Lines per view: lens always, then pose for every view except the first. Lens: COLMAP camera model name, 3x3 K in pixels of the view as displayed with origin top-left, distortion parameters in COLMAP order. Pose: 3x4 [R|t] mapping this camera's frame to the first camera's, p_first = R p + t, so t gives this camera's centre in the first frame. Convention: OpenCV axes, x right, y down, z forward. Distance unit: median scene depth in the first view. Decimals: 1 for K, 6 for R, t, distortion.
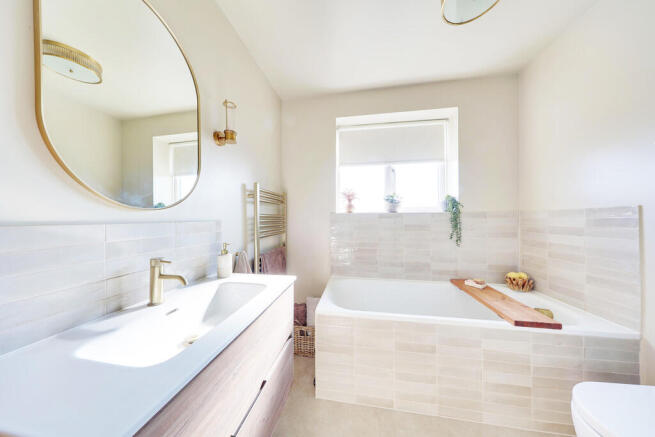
lens RADIAL K [[194.3, 0, 326.3], [0, 194.3, 218.2], [0, 0, 1]] dist [-0.001499, -0.000081]
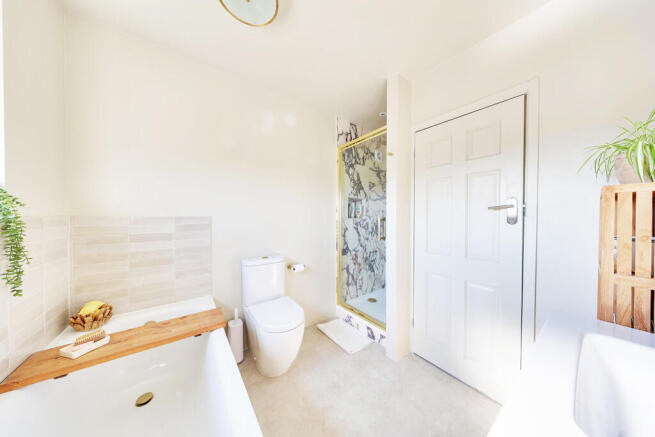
lens RADIAL K [[194.3, 0, 326.1], [0, 194.3, 218.9], [0, 0, 1]] dist [-0.001499, -0.000081]
pose [[-0.710684, 0.000481, 0.703512, -0.155784], [0.003283, 0.999991, 0.002633, -0.034420], [-0.703504, 0.004181, -0.710679, 1.144478]]
